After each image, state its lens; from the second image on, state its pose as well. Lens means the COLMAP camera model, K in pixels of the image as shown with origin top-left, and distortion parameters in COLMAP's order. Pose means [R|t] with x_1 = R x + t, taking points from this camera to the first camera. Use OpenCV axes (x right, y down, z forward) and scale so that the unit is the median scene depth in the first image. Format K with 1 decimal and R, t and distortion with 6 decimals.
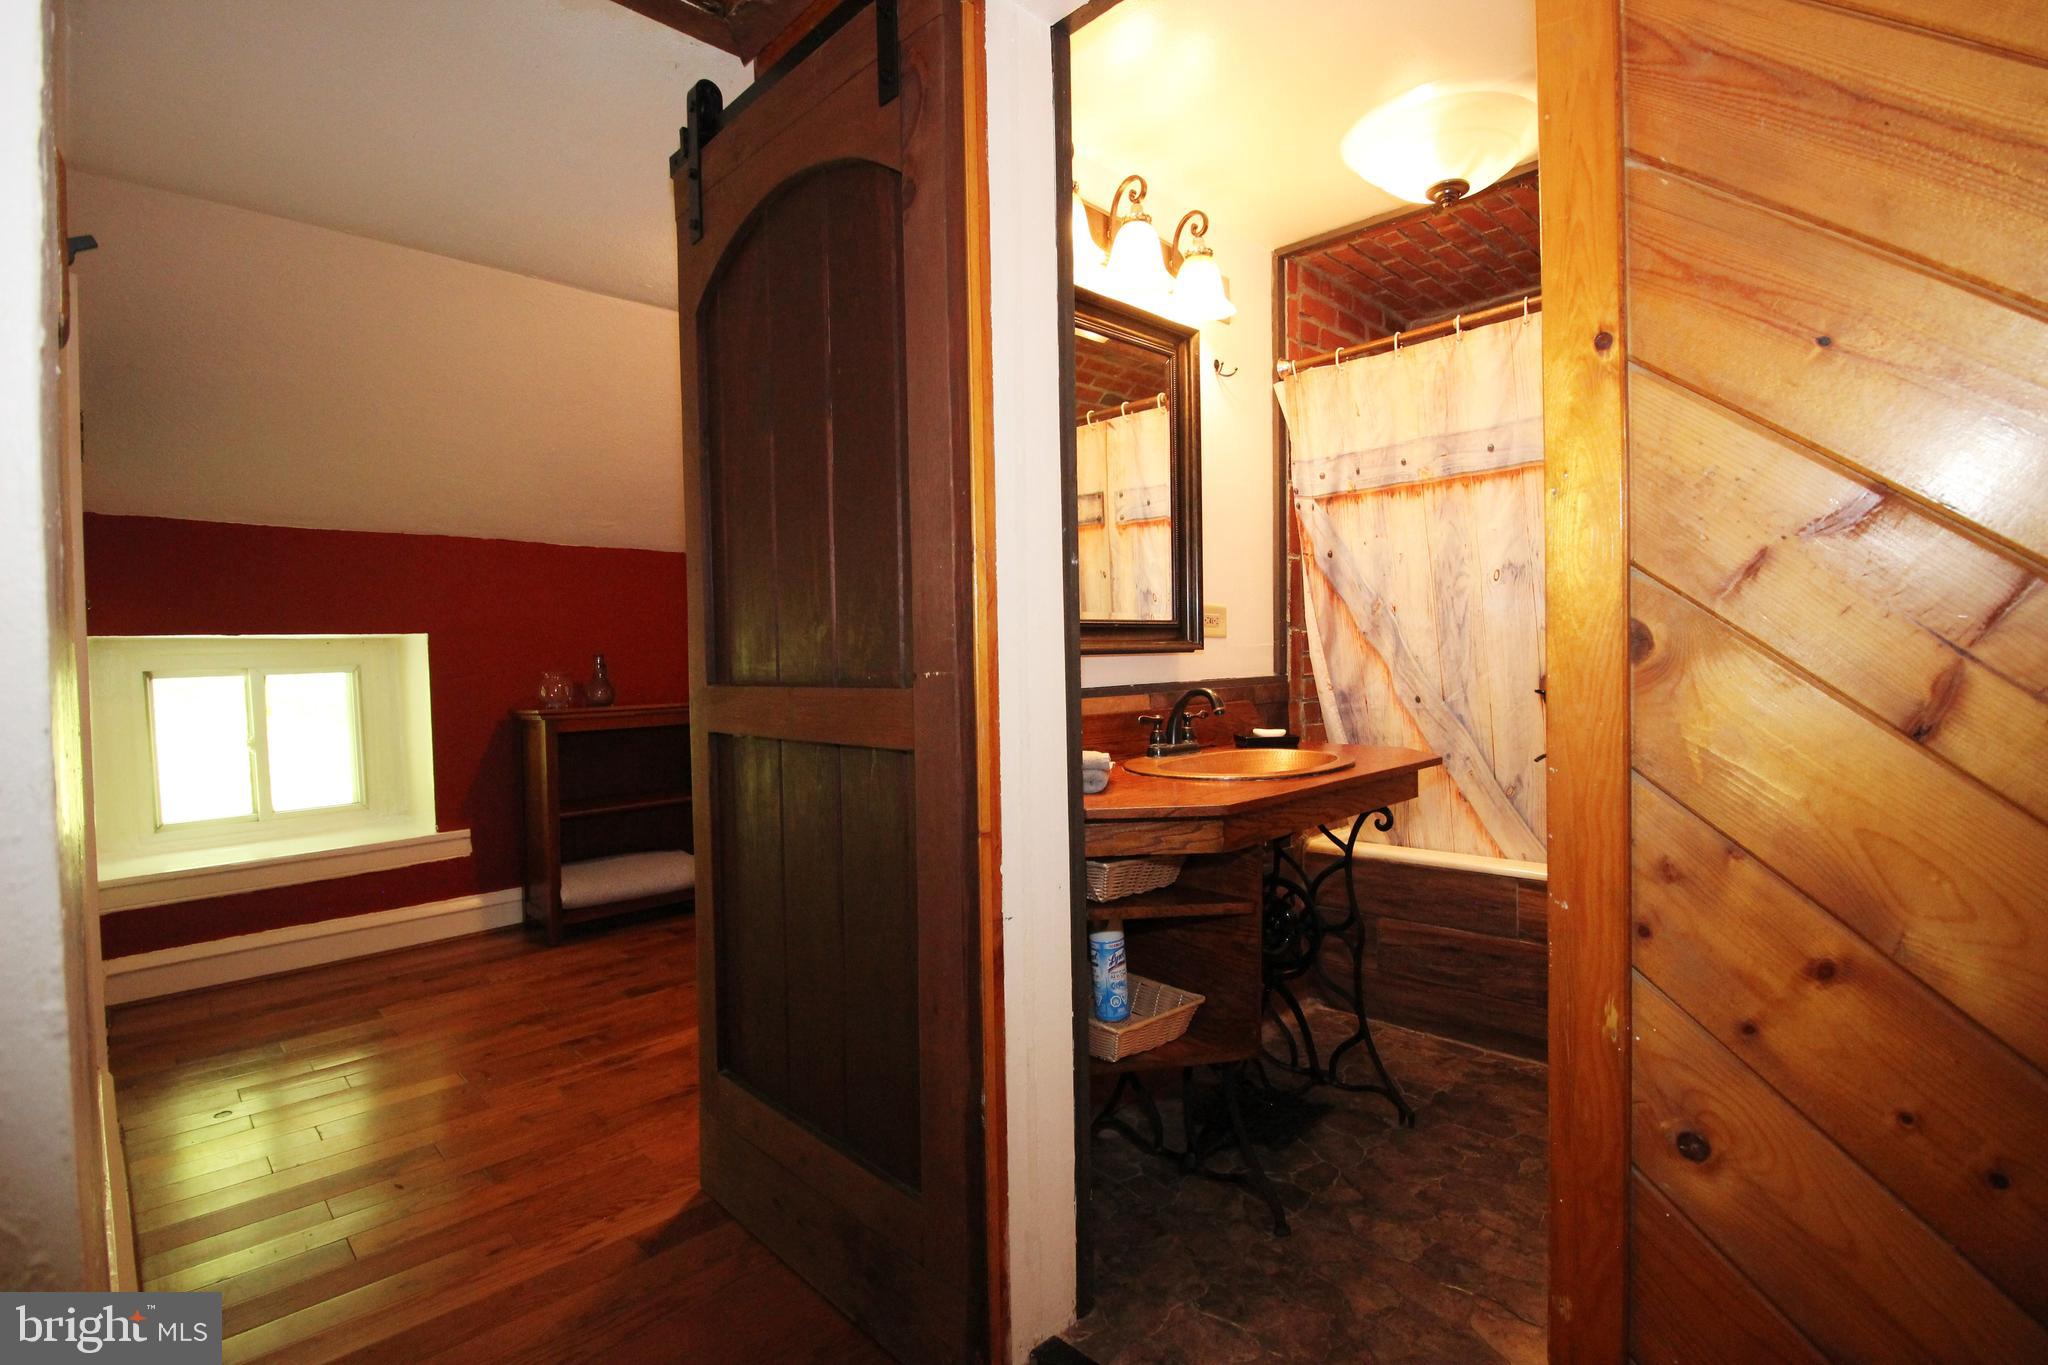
lens RADIAL K [[943.6, 0, 1047.0], [0, 943.6, 681.0], [0, 0, 1]] dist [0.003304, -0.012204]
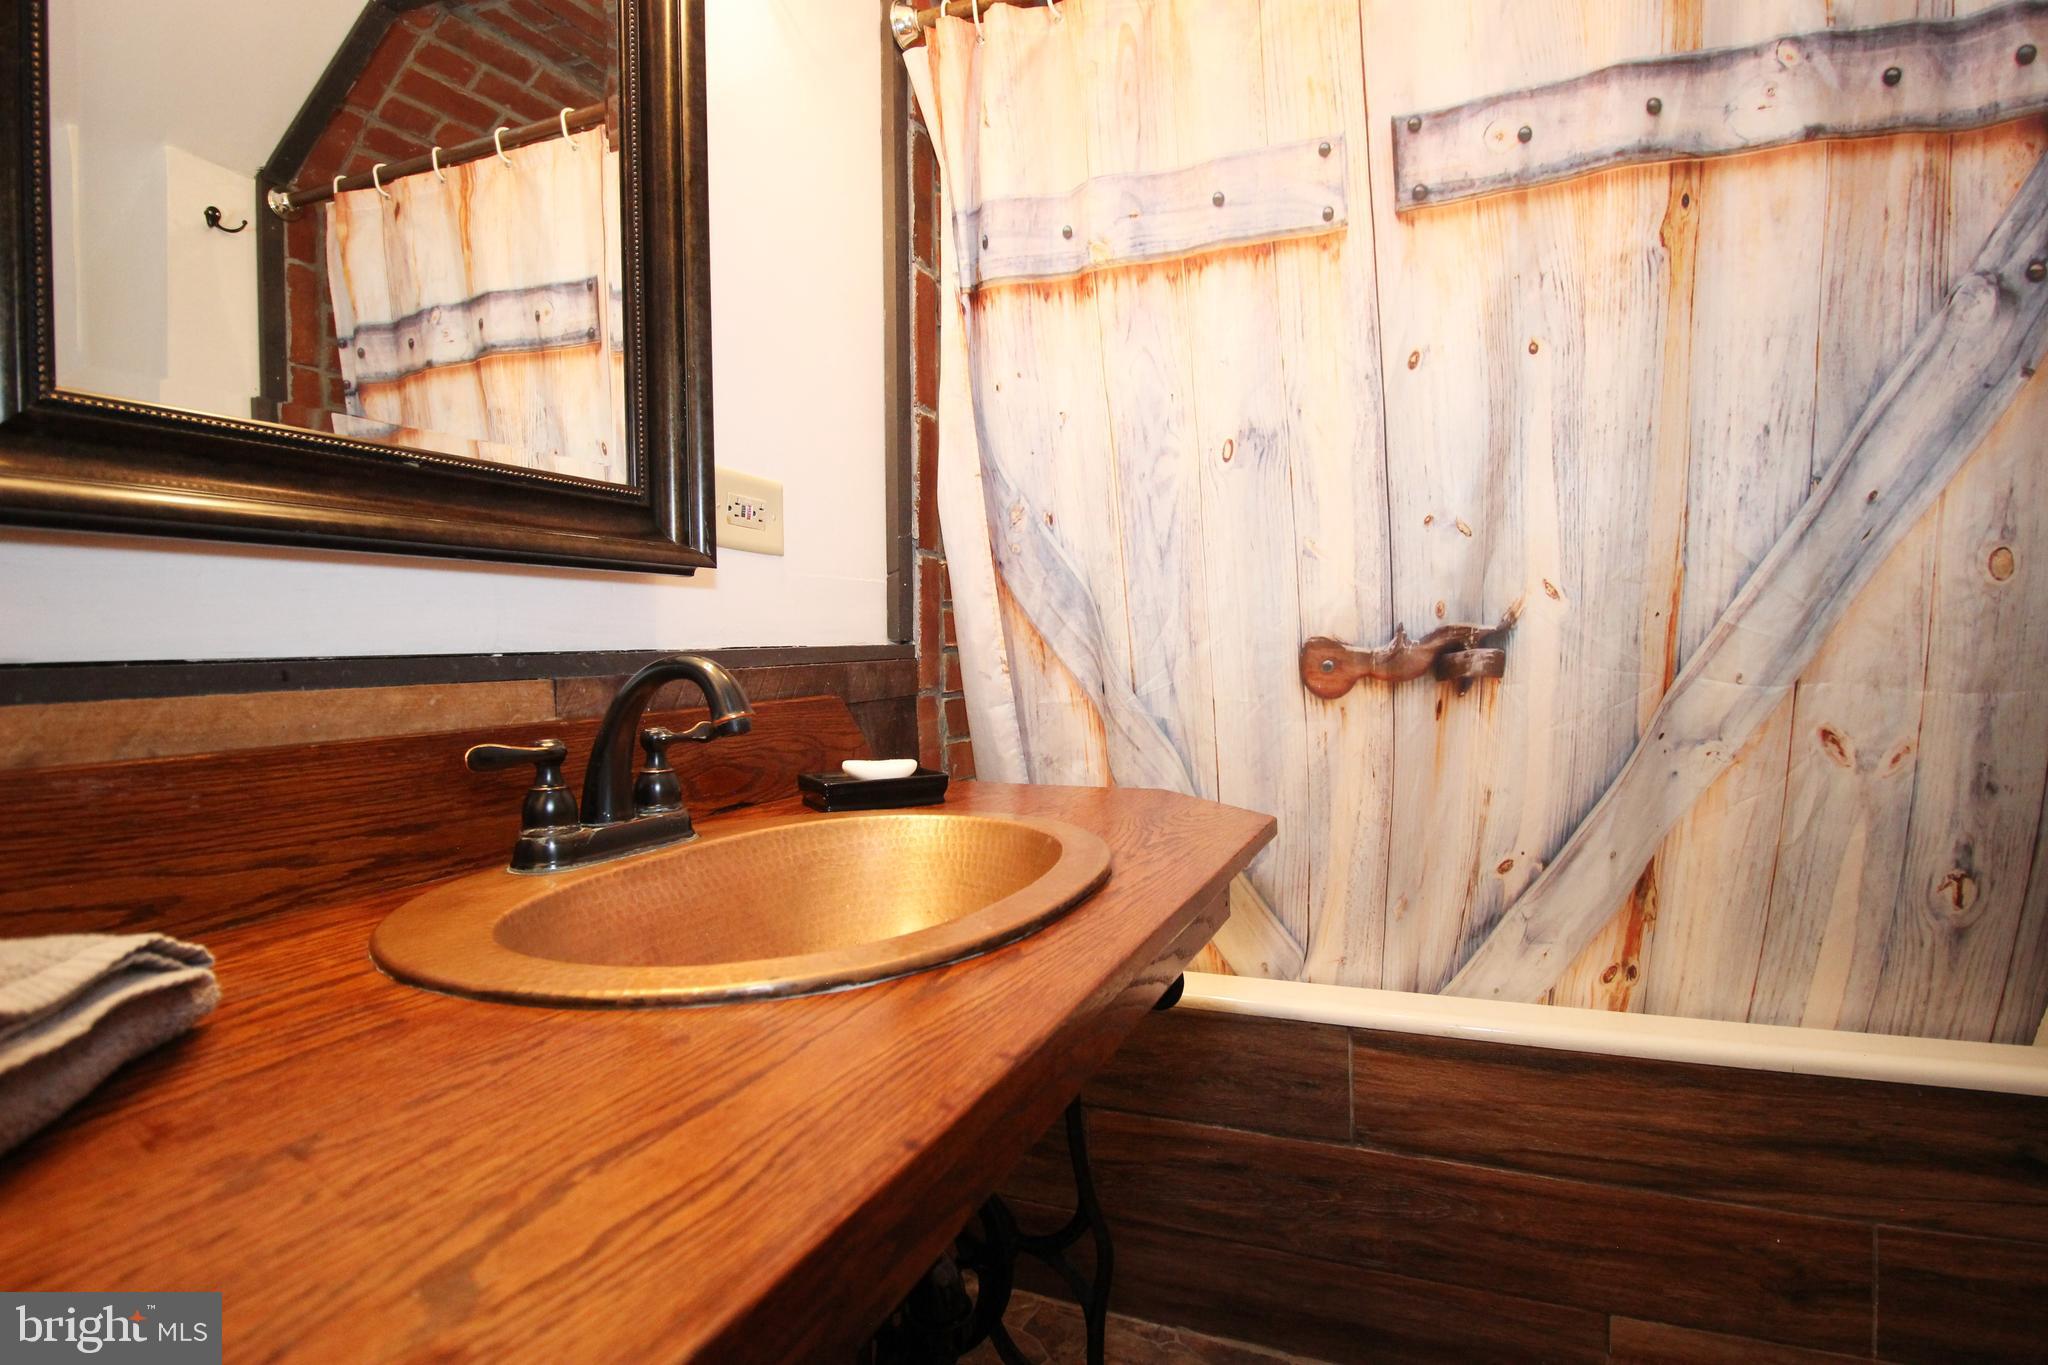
lens RADIAL K [[1022.1, 0, 1024.0], [0, 1022.1, 682.5], [0, 0, 1]] dist [-0.034954, 0.000043]
pose [[0.931383, -0.008570, 0.363940, 0.127422], [0.008588, 0.999962, 0.001569, 0.015096], [-0.363939, 0.001664, 0.931421, 0.540939]]
